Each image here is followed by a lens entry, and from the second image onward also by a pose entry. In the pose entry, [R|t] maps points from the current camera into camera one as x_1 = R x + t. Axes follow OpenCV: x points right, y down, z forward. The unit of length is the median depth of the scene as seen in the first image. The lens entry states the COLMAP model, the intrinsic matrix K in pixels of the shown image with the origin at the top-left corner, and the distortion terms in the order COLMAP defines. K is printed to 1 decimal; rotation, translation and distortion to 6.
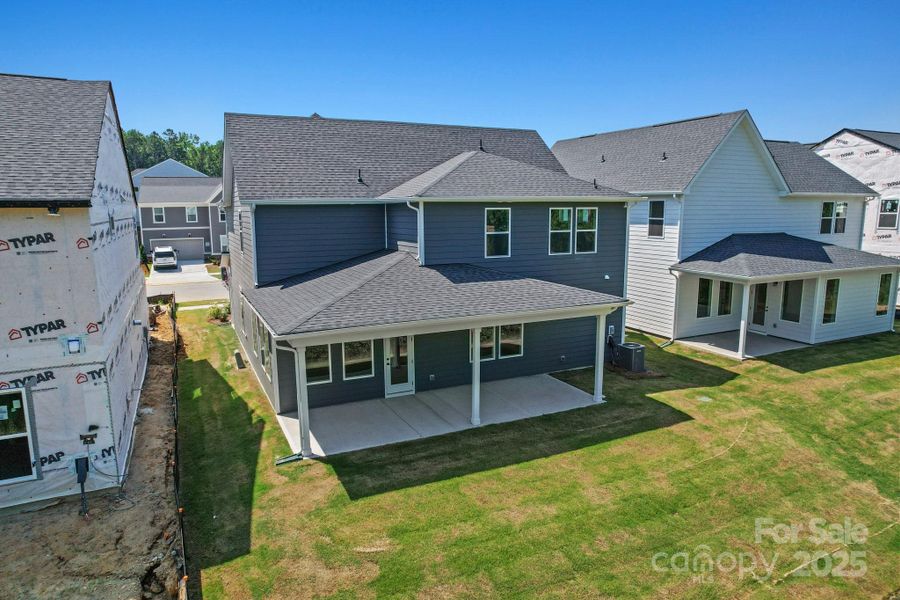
lens RADIAL K [[567.5, 0, 453.0], [0, 567.5, 298.6], [0, 0, 1]] dist [-0.030816, 0.006348]
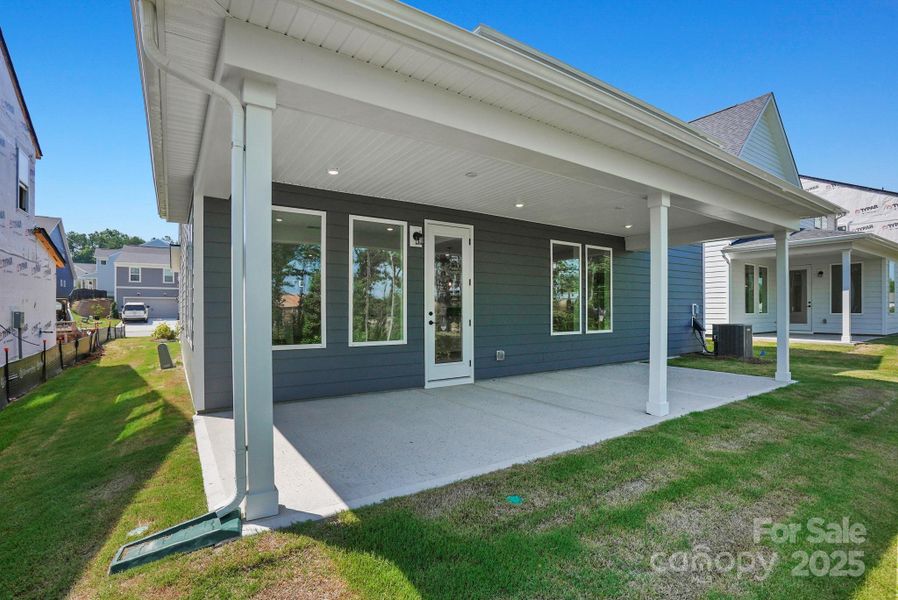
lens RADIAL K [[408.5, 0, 436.9], [0, 408.5, 312.7], [0, 0, 1]] dist [-0.027777, 0.006599]
pose [[0.992970, -0.004688, 0.118275, -0.155159], [0.024095, 0.986300, -0.163191, 0.169467], [-0.115890, 0.164893, 0.979479, 0.618195]]
